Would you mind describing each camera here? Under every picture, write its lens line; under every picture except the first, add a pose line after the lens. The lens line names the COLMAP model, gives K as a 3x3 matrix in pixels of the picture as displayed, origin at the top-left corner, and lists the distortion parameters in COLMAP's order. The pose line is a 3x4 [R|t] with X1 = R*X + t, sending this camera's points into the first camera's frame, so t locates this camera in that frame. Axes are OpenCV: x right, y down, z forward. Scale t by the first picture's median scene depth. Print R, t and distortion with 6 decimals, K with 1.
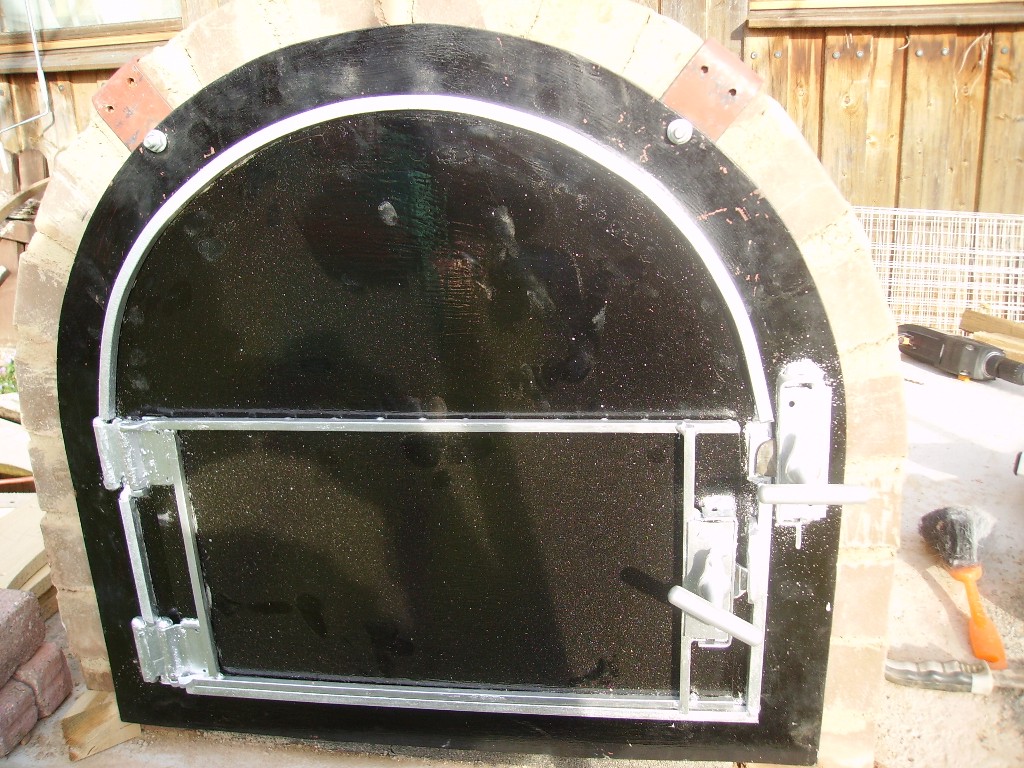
lens RADIAL K [[979.6, 0, 511.9], [0, 979.6, 381.0], [0, 0, 1]] dist [-0.114491, 0.000000]
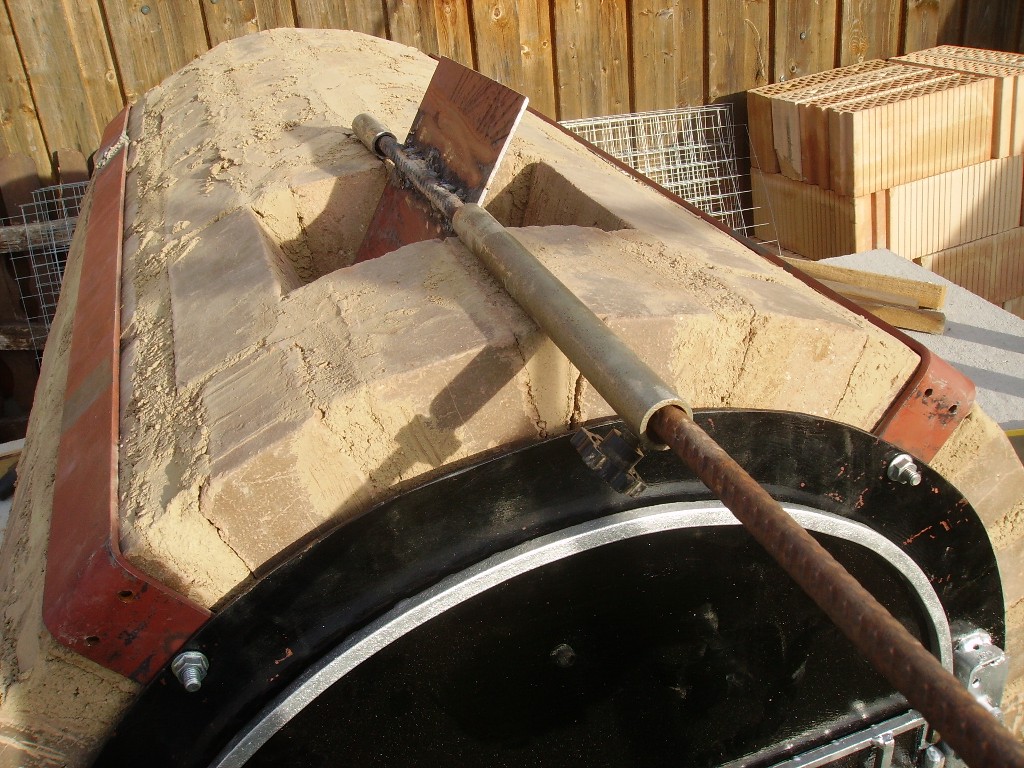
lens RADIAL K [[979.6, 0, 516.4], [0, 979.6, 374.0], [0, 0, 1]] dist [-0.114491, 0.000000]
pose [[0.888649, -0.246617, 0.386630, -0.366865], [0.186627, 0.964599, 0.186330, -0.490865], [-0.418895, -0.093426, 0.903215, 0.373184]]
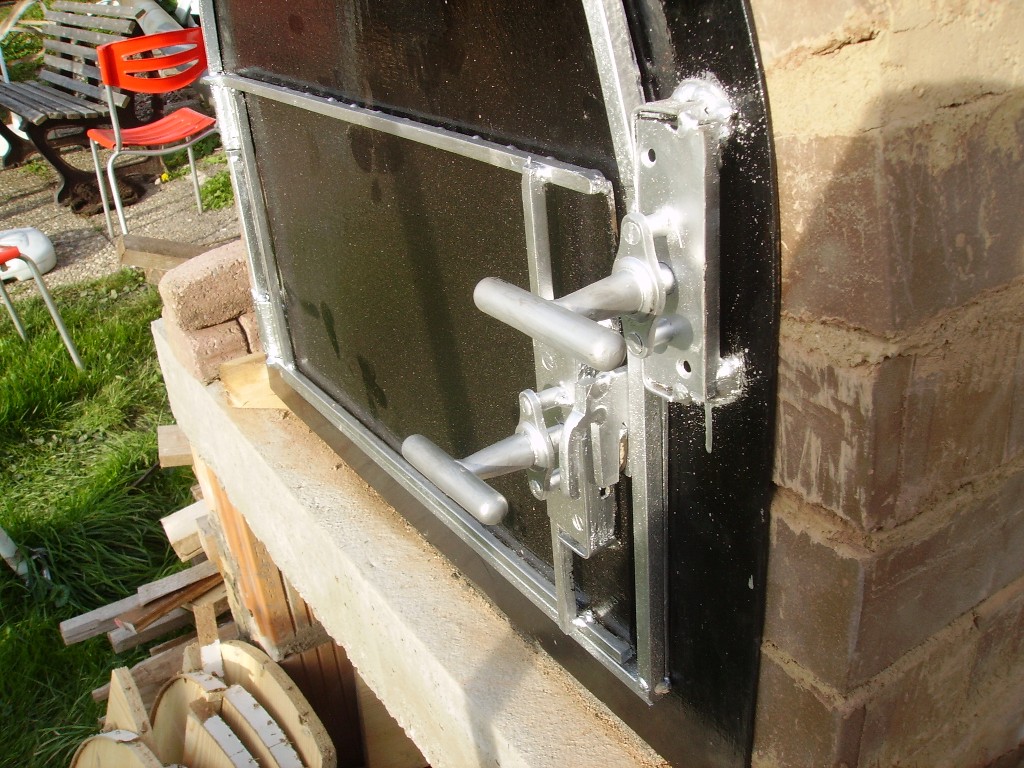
lens RADIAL K [[979.6, 0, 510.6], [0, 979.6, 387.2], [0, 0, 1]] dist [-0.114491, 0.000000]
pose [[0.656144, 0.338537, -0.674438, 0.590334], [-0.201684, 0.939886, 0.275567, 0.012571], [0.727185, -0.044788, 0.684979, 0.562191]]
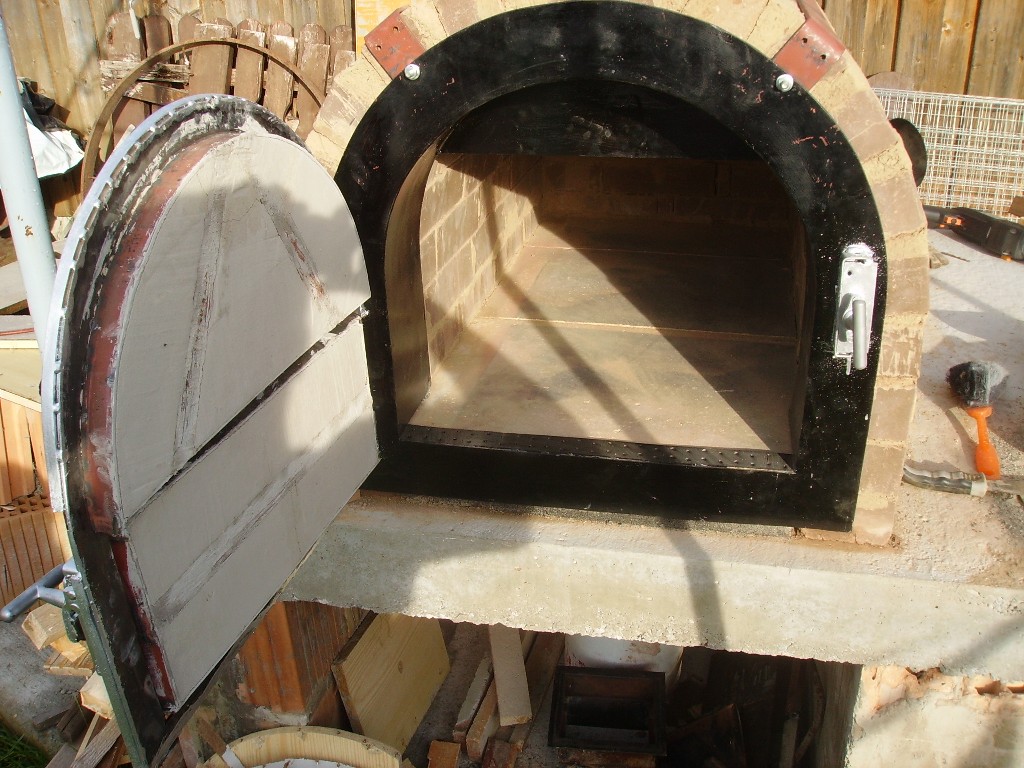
lens RADIAL K [[979.6, 0, 513.9], [0, 979.6, 377.6], [0, 0, 1]] dist [-0.114491, 0.000000]
pose [[0.997700, 0.039630, -0.054985, -0.121901], [-0.031388, 0.989166, 0.143404, -0.012940], [0.060072, -0.141348, 0.988136, -0.458737]]
